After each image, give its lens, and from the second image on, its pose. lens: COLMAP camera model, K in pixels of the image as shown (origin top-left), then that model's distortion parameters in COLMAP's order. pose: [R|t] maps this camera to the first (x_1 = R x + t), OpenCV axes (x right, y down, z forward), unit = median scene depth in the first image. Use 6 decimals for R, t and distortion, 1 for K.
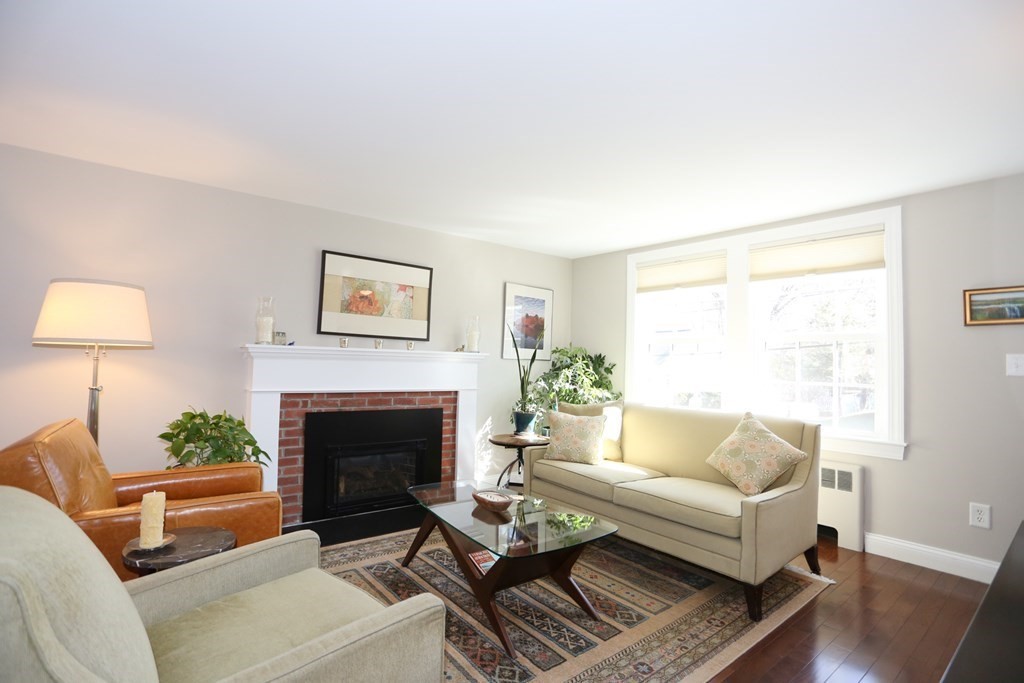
lens RADIAL K [[494.8, 0, 504.1], [0, 494.8, 341.8], [0, 0, 1]] dist [-0.083768, 0.027149]
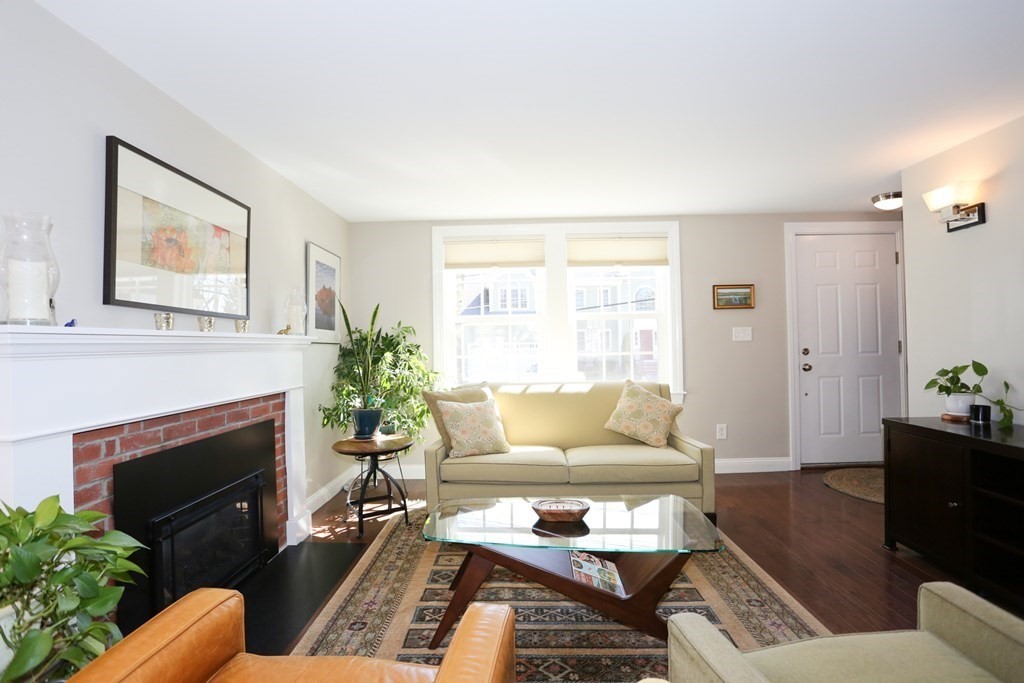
lens RADIAL K [[494.8, 0, 504.1], [0, 494.8, 341.8], [0, 0, 1]] dist [-0.083768, 0.027149]
pose [[0.641983, -0.033464, 0.765988, -0.486389], [0.003421, 0.999162, 0.040784, 0.003610], [-0.766711, -0.023562, 0.641560, 0.379495]]
